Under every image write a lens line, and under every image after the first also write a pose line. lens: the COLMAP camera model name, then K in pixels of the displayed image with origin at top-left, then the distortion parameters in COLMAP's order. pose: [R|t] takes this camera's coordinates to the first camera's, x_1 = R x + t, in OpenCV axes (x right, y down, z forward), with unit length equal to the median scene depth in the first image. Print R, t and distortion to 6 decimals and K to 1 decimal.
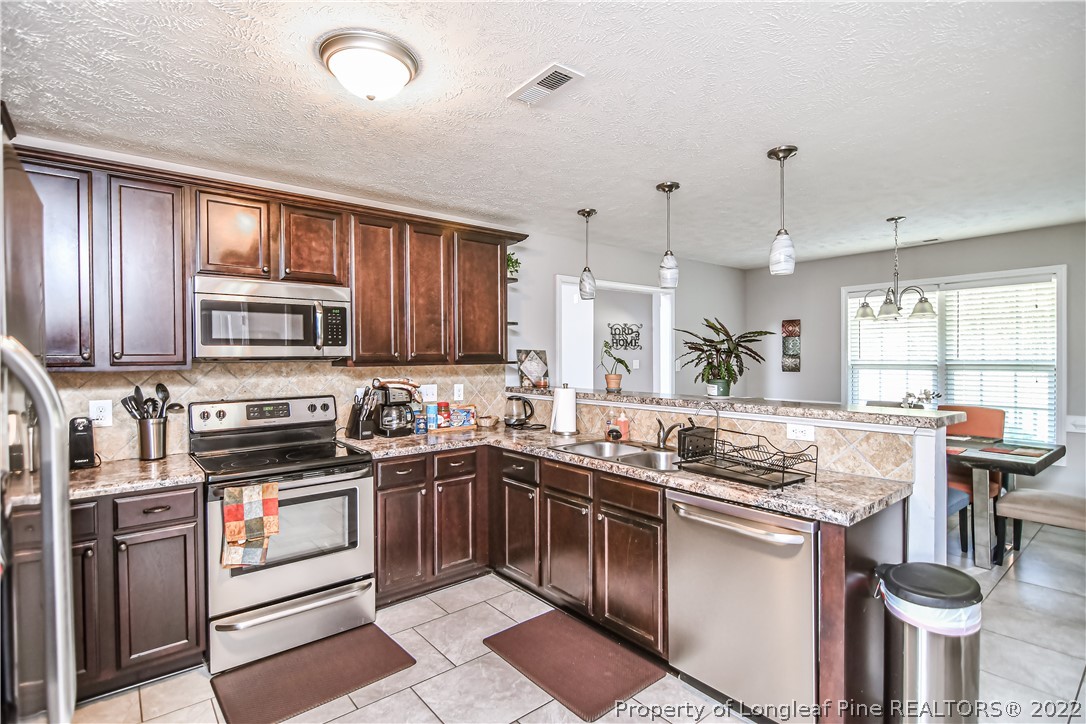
lens RADIAL K [[522.1, 0, 529.2], [0, 522.1, 362.1], [0, 0, 1]] dist [-0.001932, -0.000229]
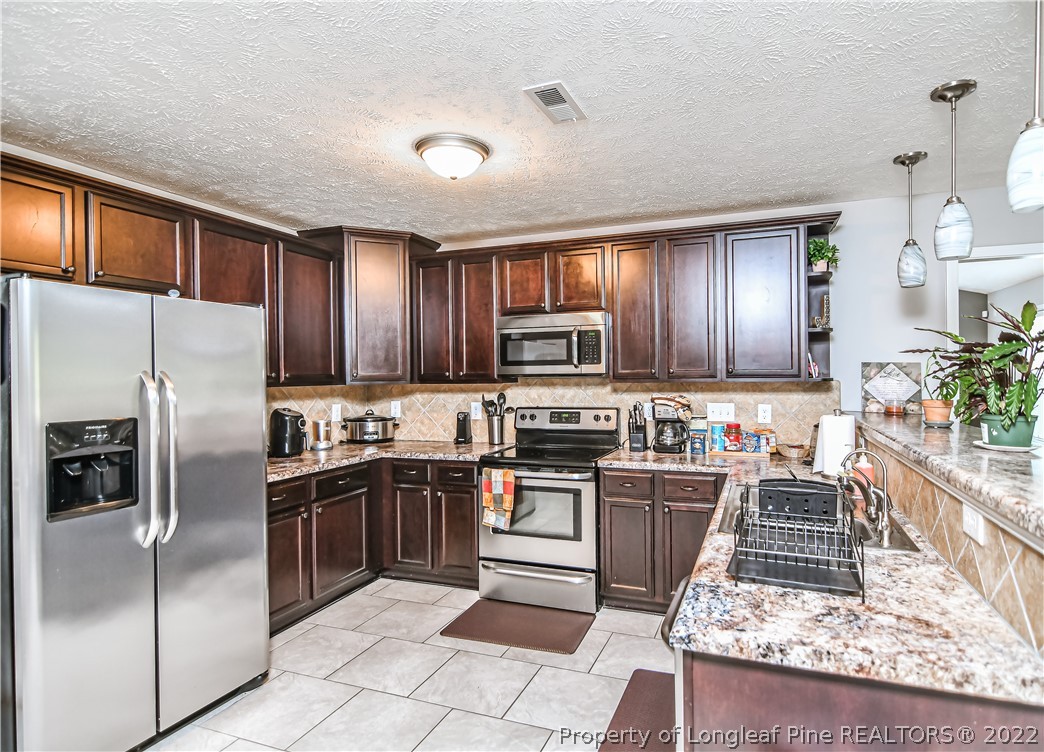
lens RADIAL K [[535.1, 0, 522.0], [0, 535.1, 376.0], [0, 0, 1]] dist [0.020166, -0.000339]
pose [[0.526254, 0.002019, -0.850325, 0.559973], [-0.002184, 0.999997, 0.001023, -0.006097], [0.850325, 0.001319, 0.526257, 0.259871]]
